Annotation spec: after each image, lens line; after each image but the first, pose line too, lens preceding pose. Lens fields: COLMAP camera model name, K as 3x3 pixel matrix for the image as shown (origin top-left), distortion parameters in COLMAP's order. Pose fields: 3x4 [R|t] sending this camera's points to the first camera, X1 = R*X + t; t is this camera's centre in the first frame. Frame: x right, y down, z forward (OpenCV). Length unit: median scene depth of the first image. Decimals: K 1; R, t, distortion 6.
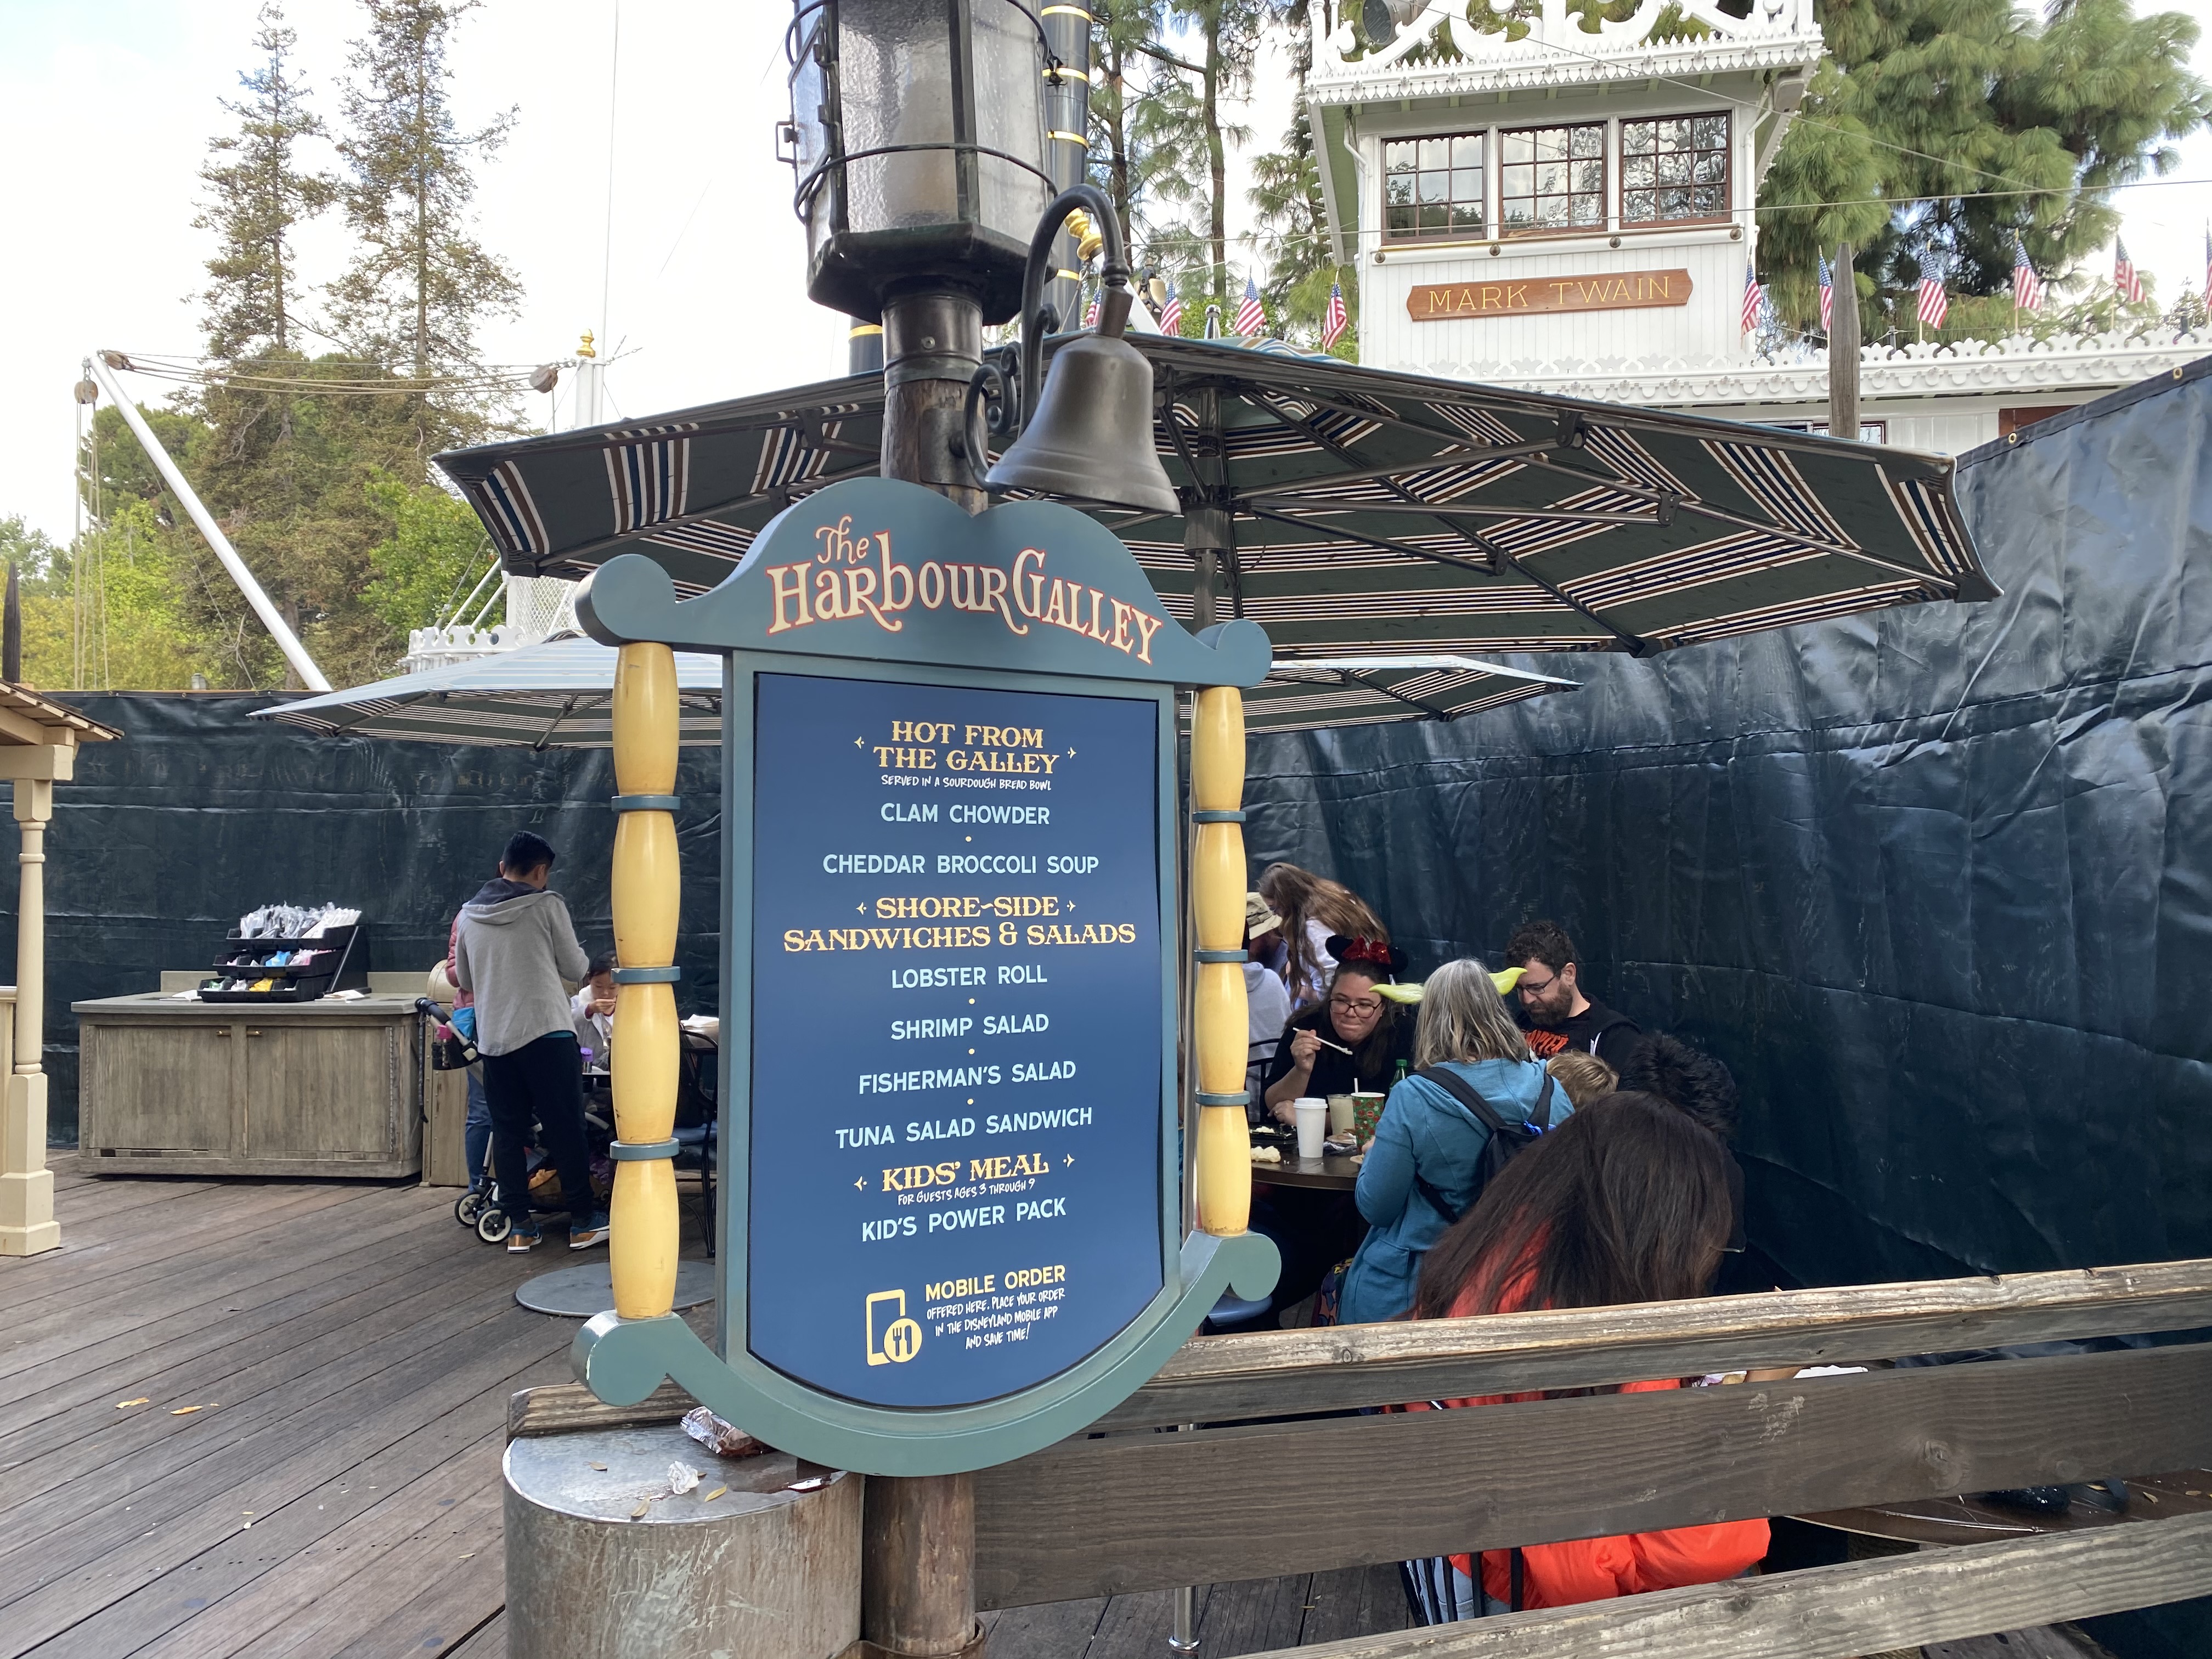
lens RADIAL K [[1704.8, 0, 1100.7], [0, 1704.8, 821.0], [0, 0, 1]] dist [0.025656, -0.030119]
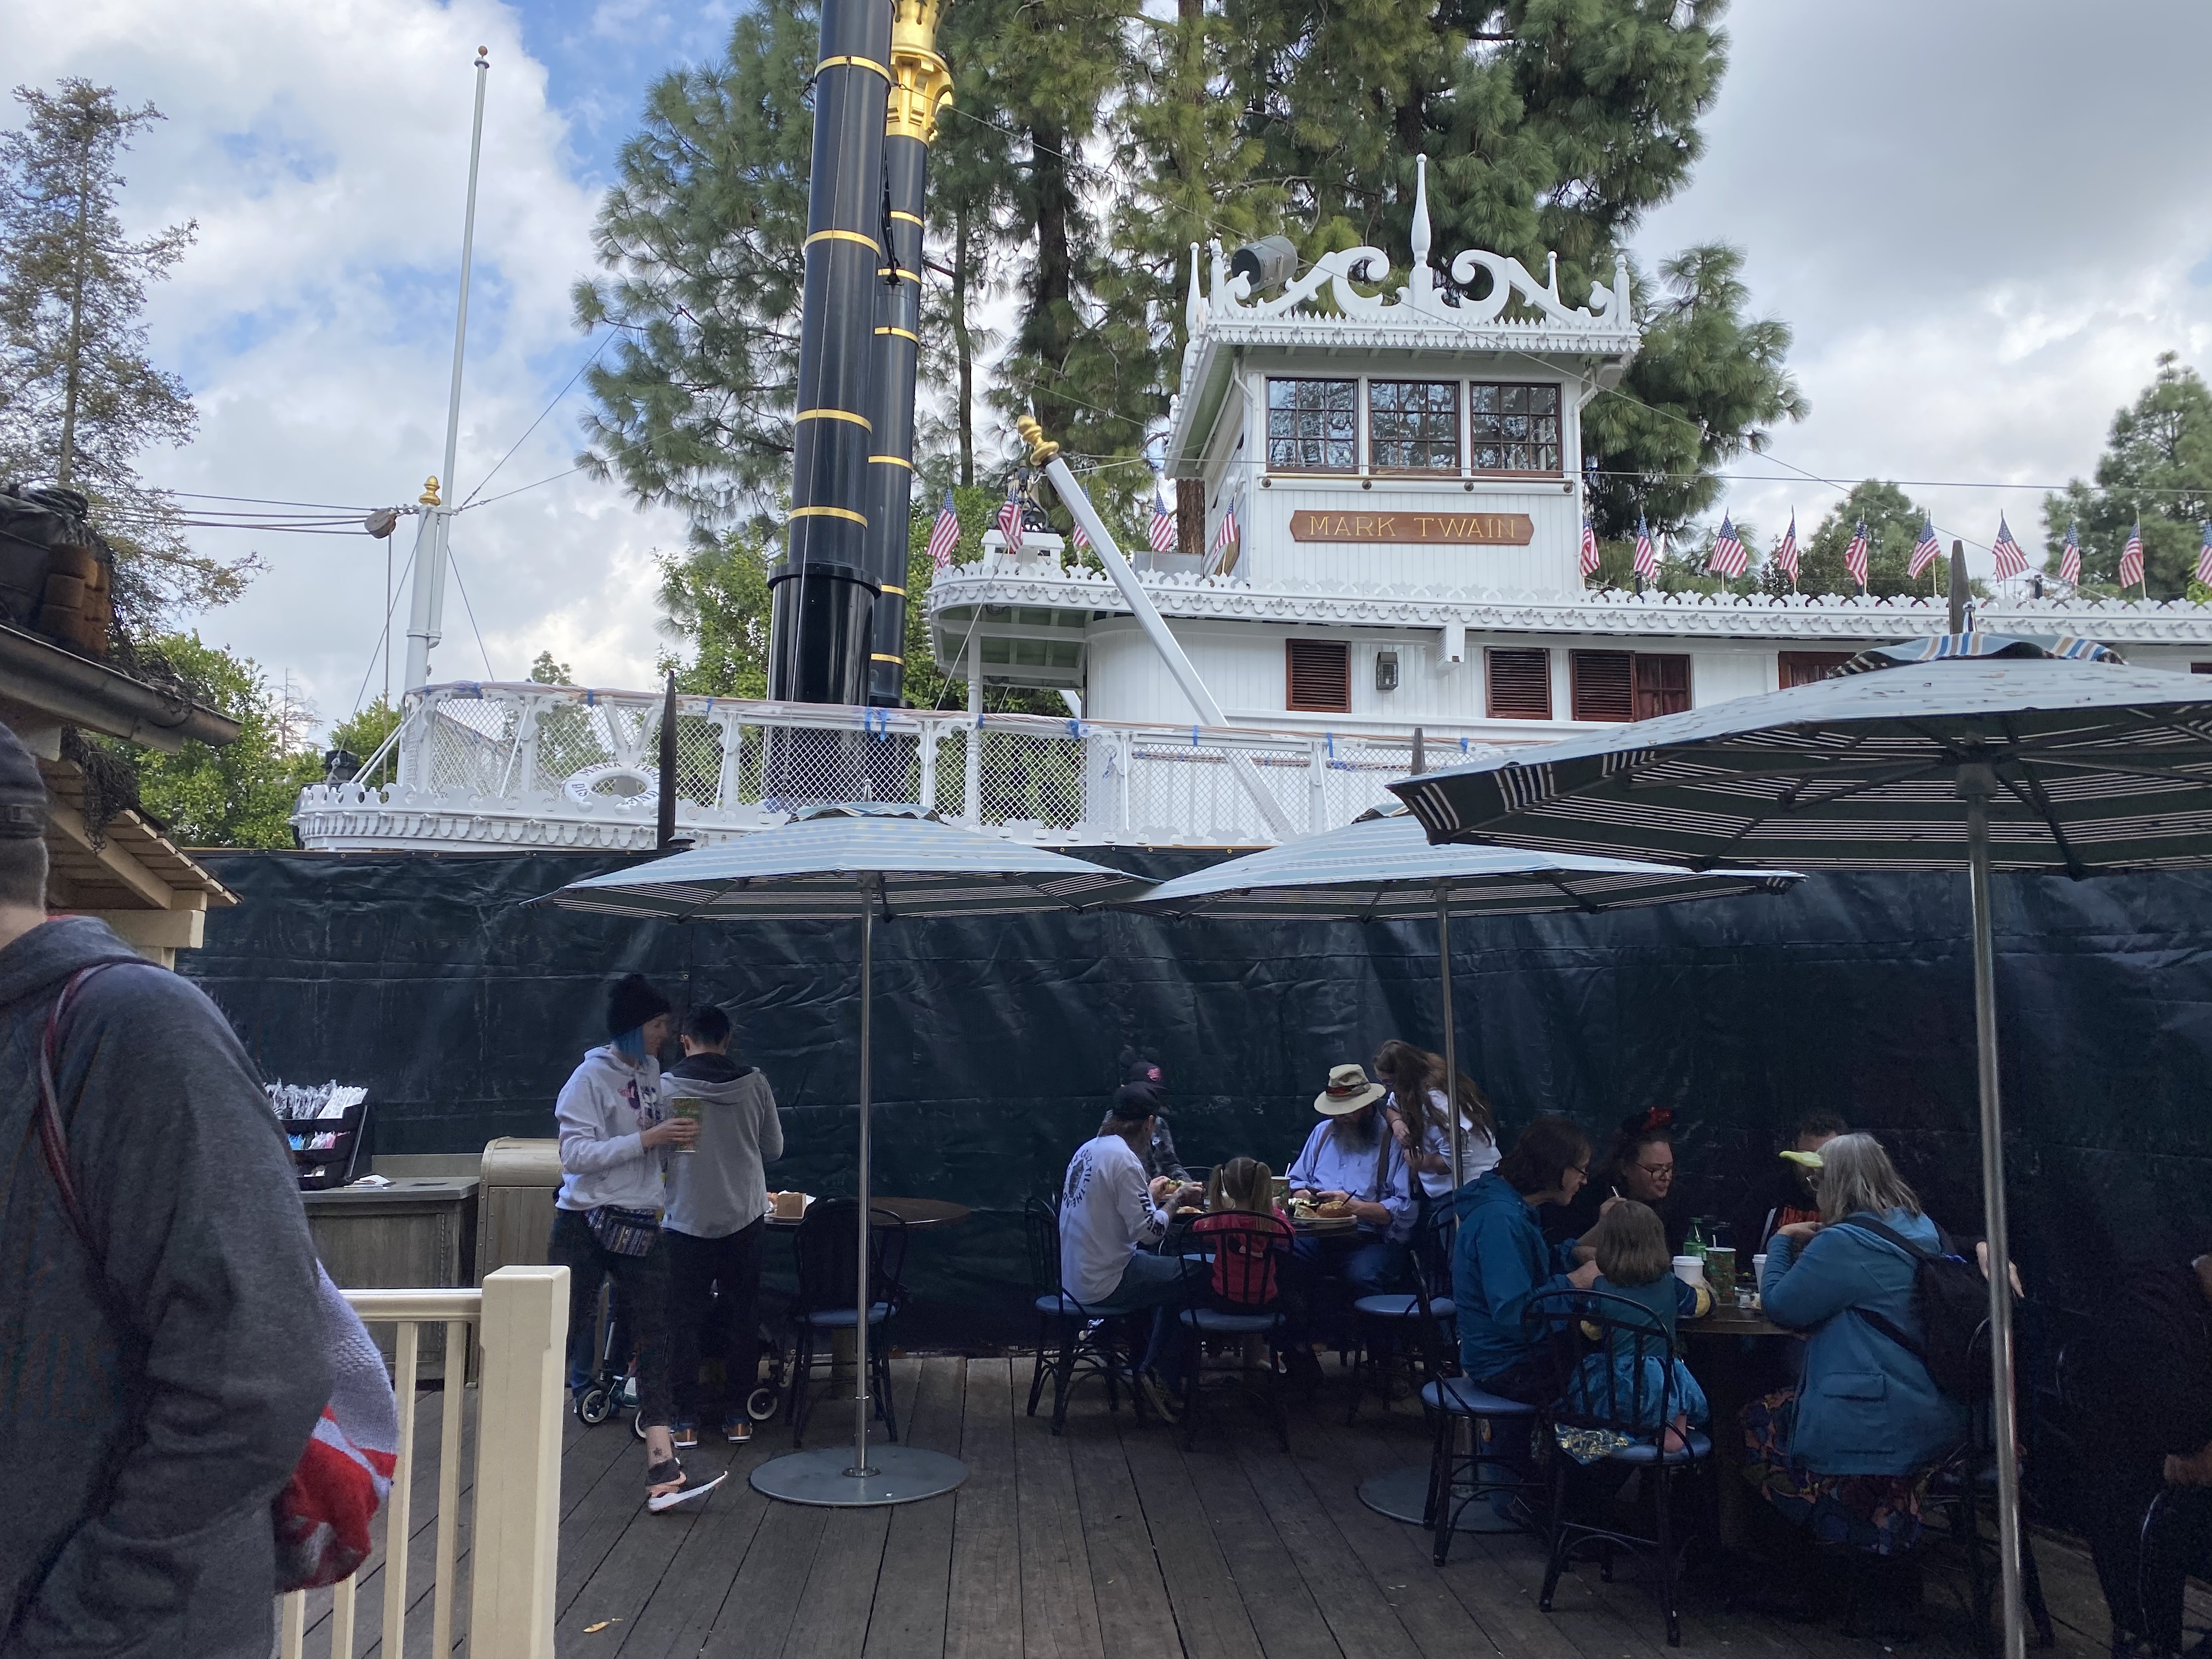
lens RADIAL K [[1704.8, 0, 1100.7], [0, 1704.8, 821.0], [0, 0, 1]] dist [0.025656, -0.030119]
pose [[0.966424, 0.032612, 0.254873, -0.217275], [-0.007864, 0.995202, -0.097523, -0.003526], [-0.256831, 0.092244, 0.962044, -0.009988]]
